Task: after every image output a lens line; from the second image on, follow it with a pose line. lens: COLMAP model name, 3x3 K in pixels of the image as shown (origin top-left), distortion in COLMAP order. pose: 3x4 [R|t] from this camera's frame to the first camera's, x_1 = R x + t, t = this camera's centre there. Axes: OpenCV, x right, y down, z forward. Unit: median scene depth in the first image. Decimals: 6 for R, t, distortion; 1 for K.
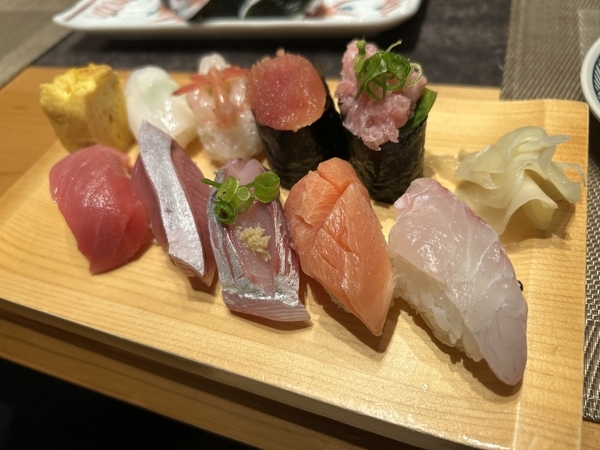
lens RADIAL K [[508.2, 0, 299.1], [0, 508.2, 223.2], [0, 0, 1]] dist [-0.004443, -0.011280]
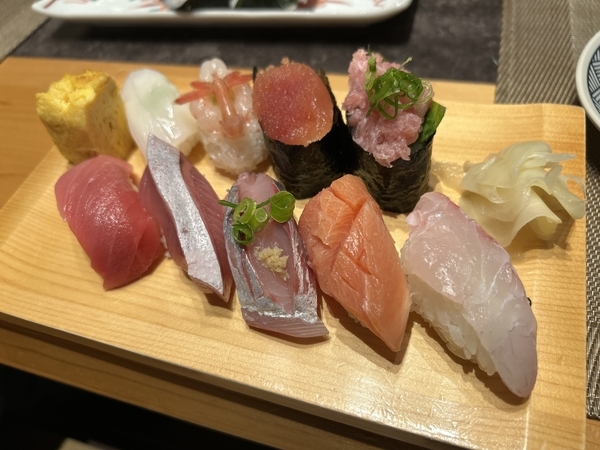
lens RADIAL K [[508.2, 0, 301.7], [0, 508.2, 228.0], [0, 0, 1]] dist [-0.004443, -0.011280]
pose [[0.998235, -0.026771, 0.053010, -0.073430], [0.022345, 0.996350, 0.082389, -0.102218], [-0.055022, -0.081059, 0.995189, -0.016971]]
